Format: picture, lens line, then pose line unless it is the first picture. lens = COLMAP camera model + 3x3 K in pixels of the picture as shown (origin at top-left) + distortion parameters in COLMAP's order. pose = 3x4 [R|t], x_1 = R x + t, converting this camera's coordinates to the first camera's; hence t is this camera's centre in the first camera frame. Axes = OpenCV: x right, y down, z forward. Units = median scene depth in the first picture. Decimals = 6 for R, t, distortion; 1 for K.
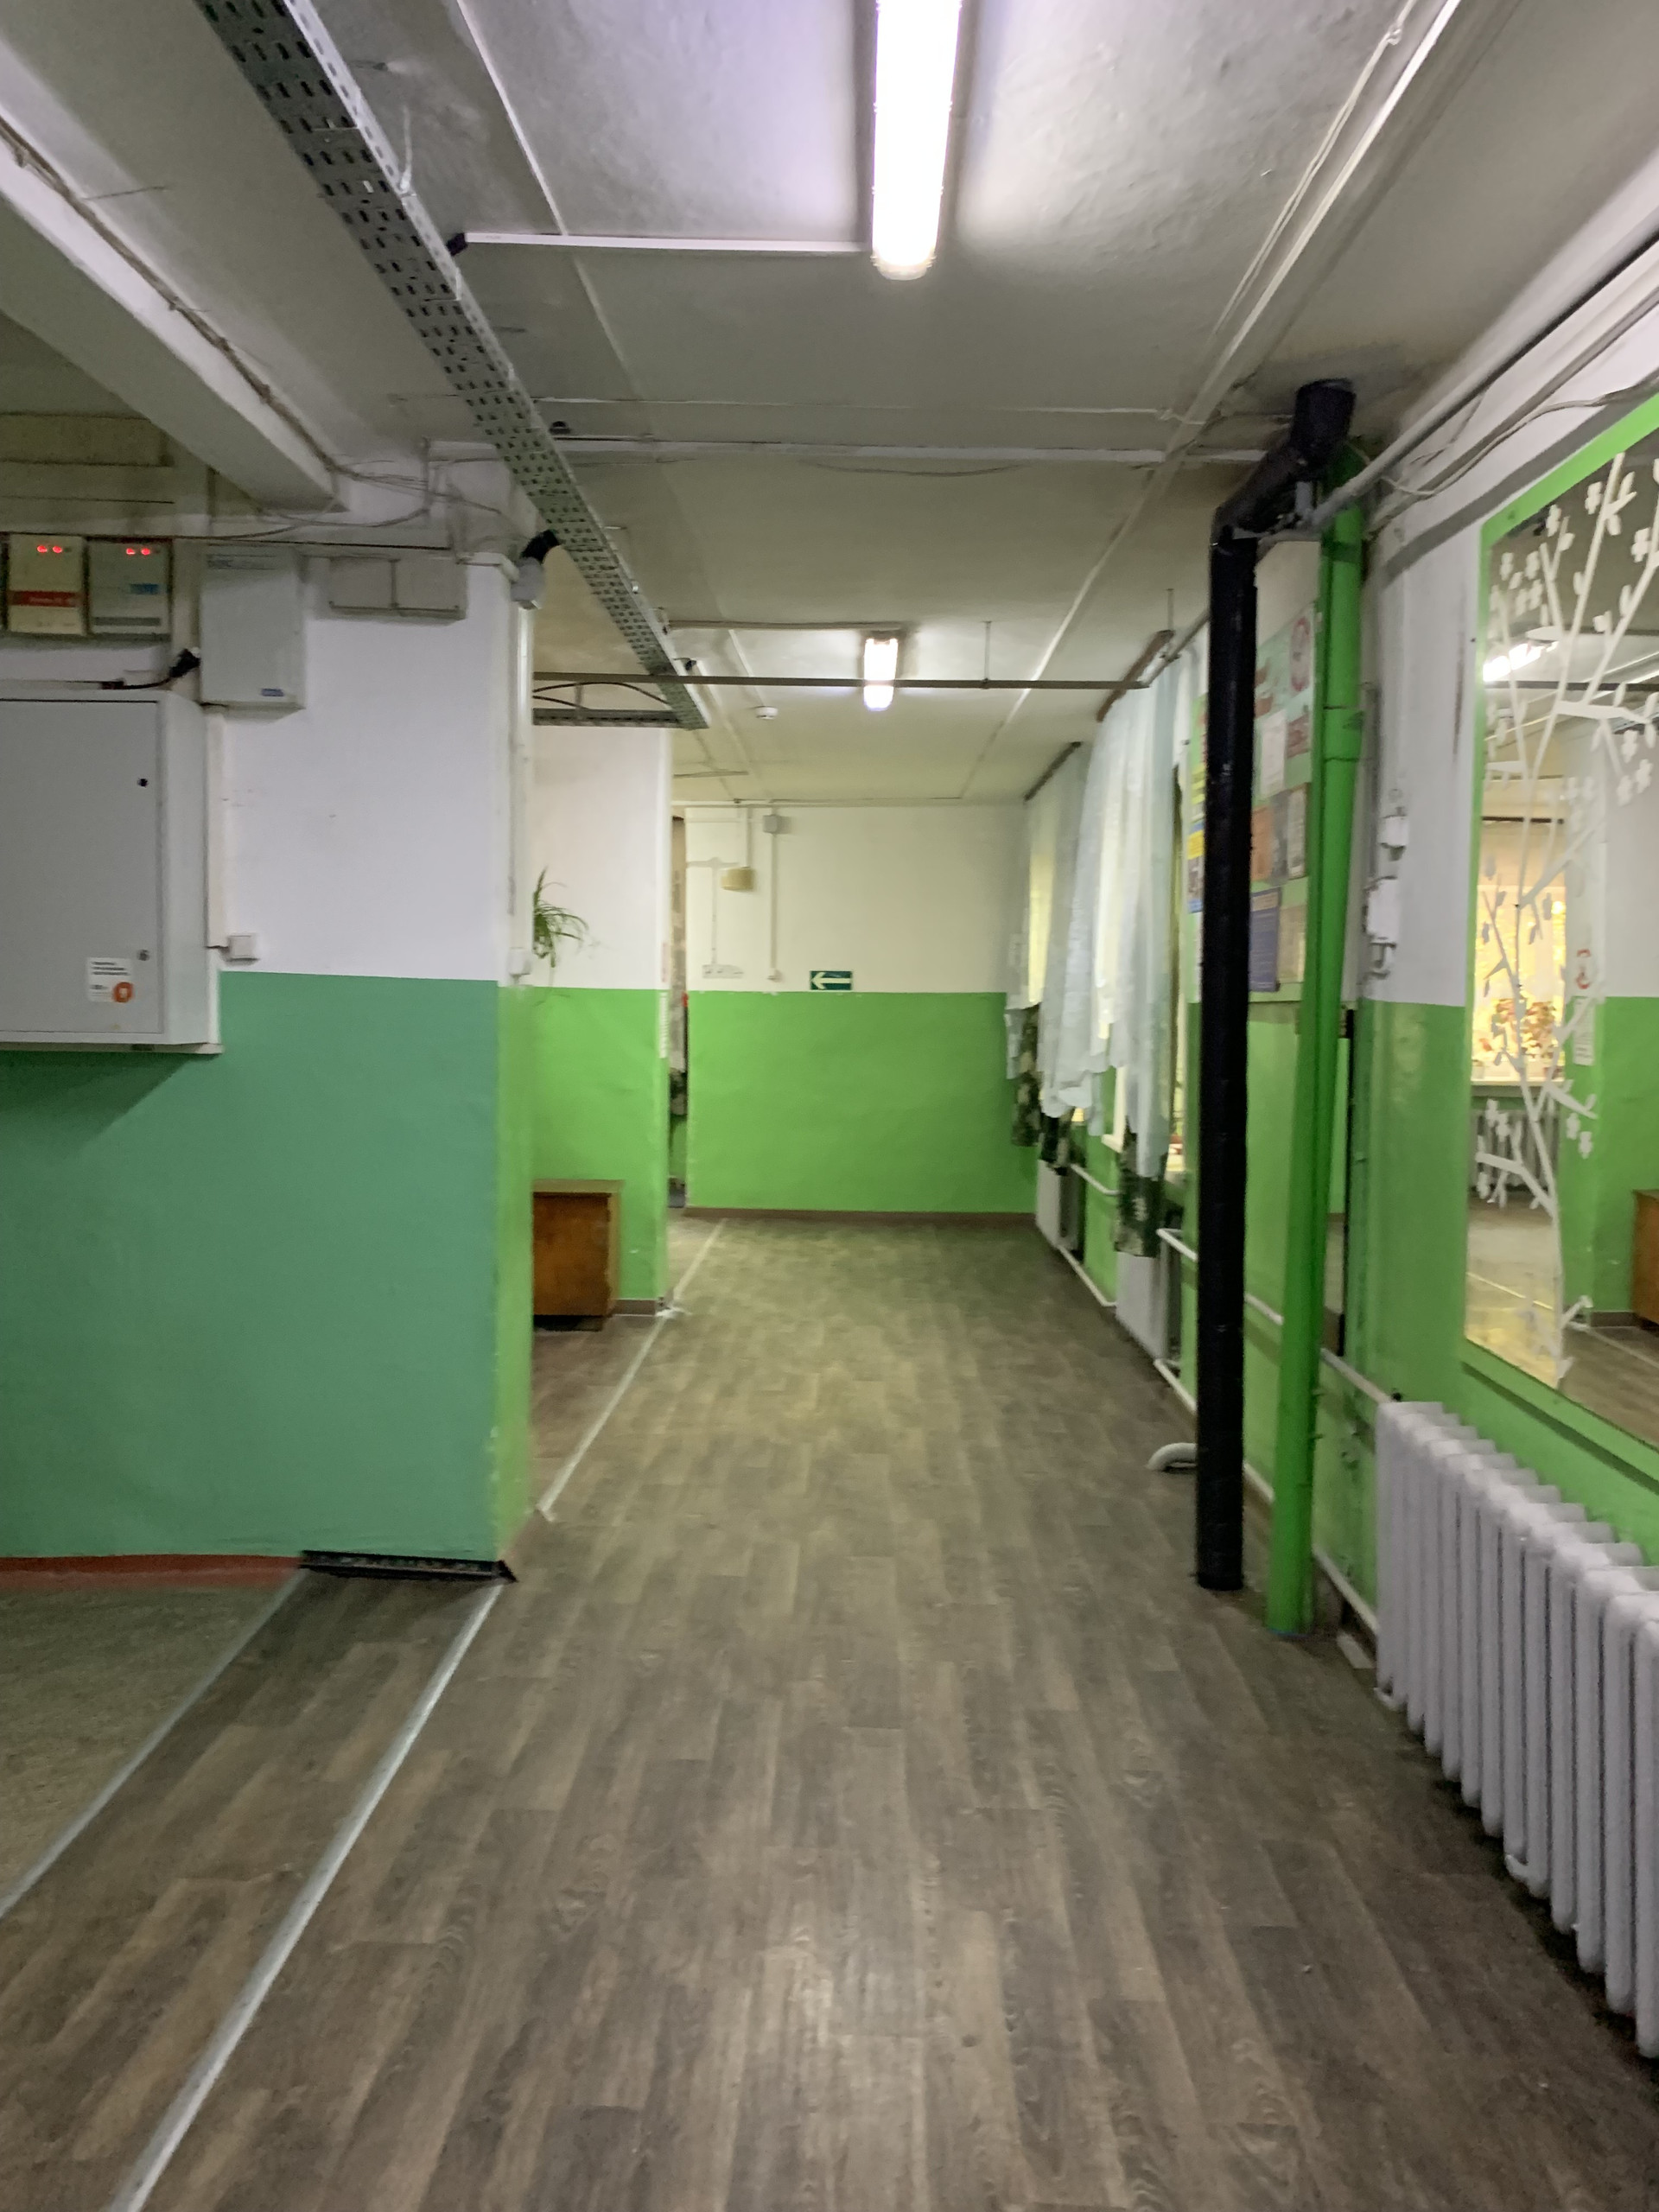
lens RADIAL K [[1696.3, 0, 837.9], [0, 1696.3, 1098.1], [0, 0, 1]] dist [0.042791, -0.042528]
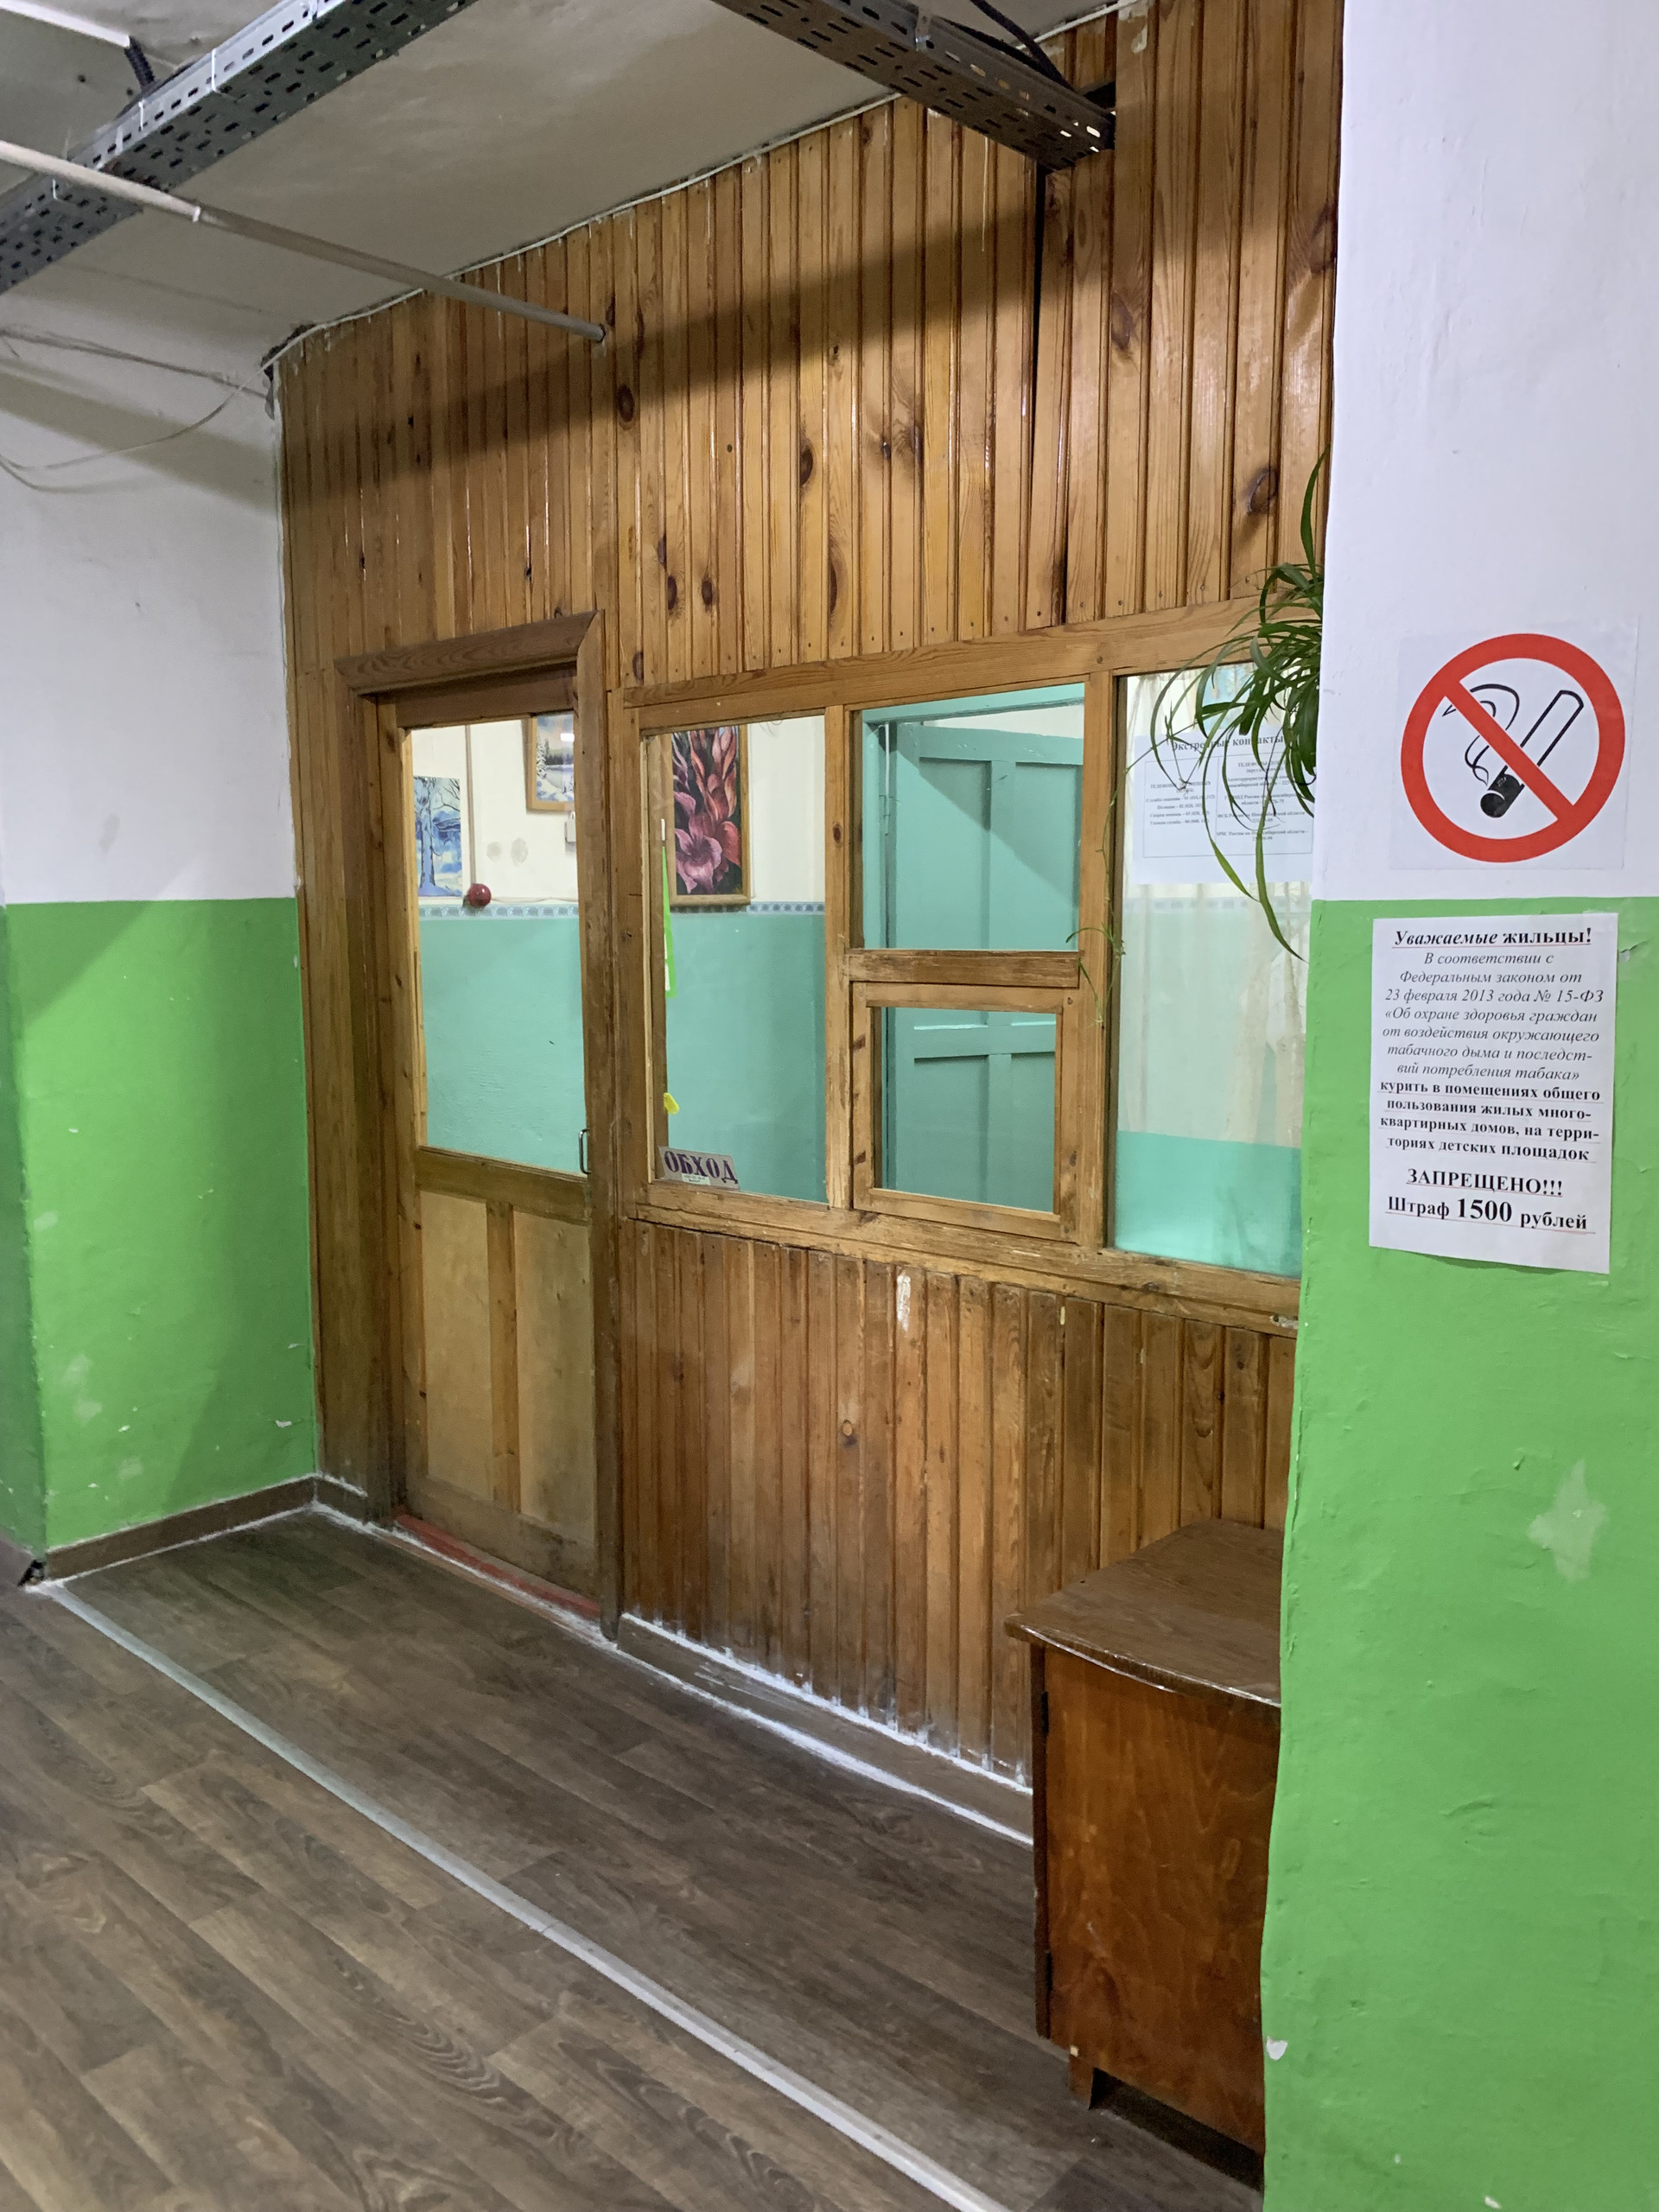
lens RADIAL K [[1696.3, 0, 832.5], [0, 1696.3, 1103.1], [0, 0, 1]] dist [0.042791, -0.042528]
pose [[-0.675549, 0.092735, -0.731460, 0.198302], [-0.035401, 0.986835, 0.157807, -0.109757], [0.736465, 0.132501, -0.663372, 1.798469]]
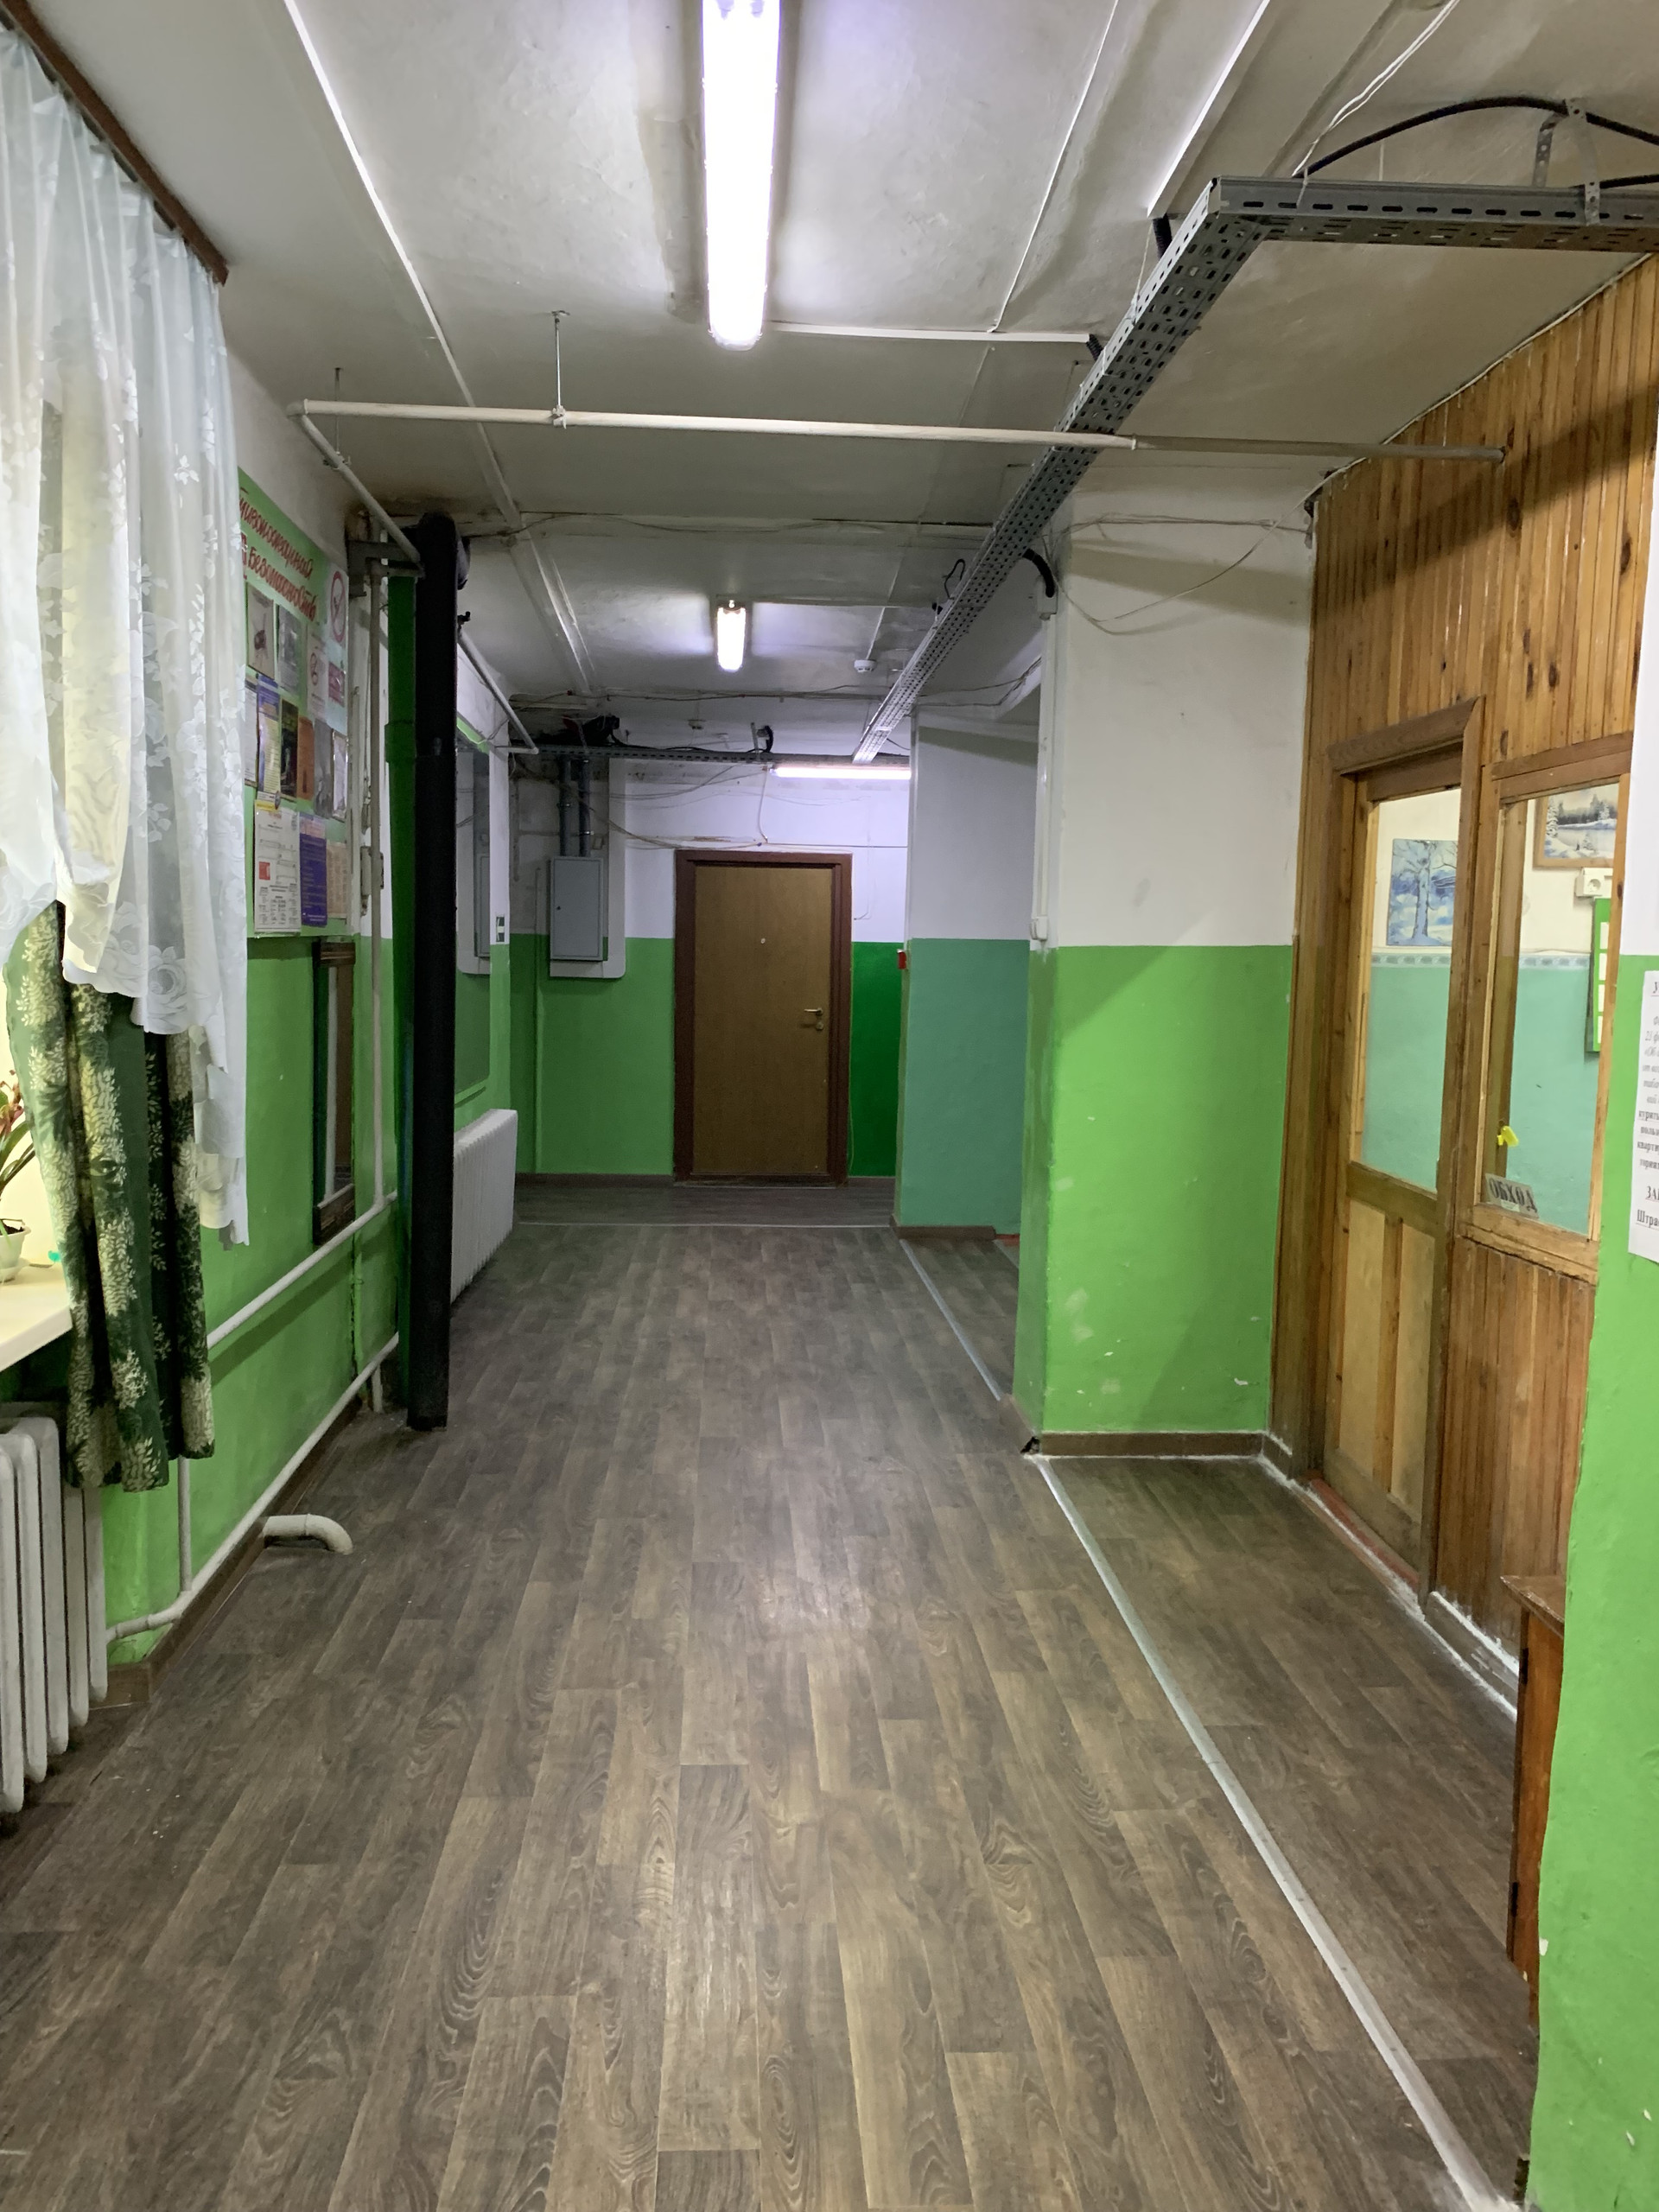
lens RADIAL K [[1696.3, 0, 842.2], [0, 1696.3, 1112.0], [0, 0, 1]] dist [0.042791, -0.042528]
pose [[-0.996249, -0.007972, -0.086165, 0.038289], [-0.021446, 0.987428, 0.156605, -0.129768], [0.083833, 0.157865, -0.983896, 2.148479]]
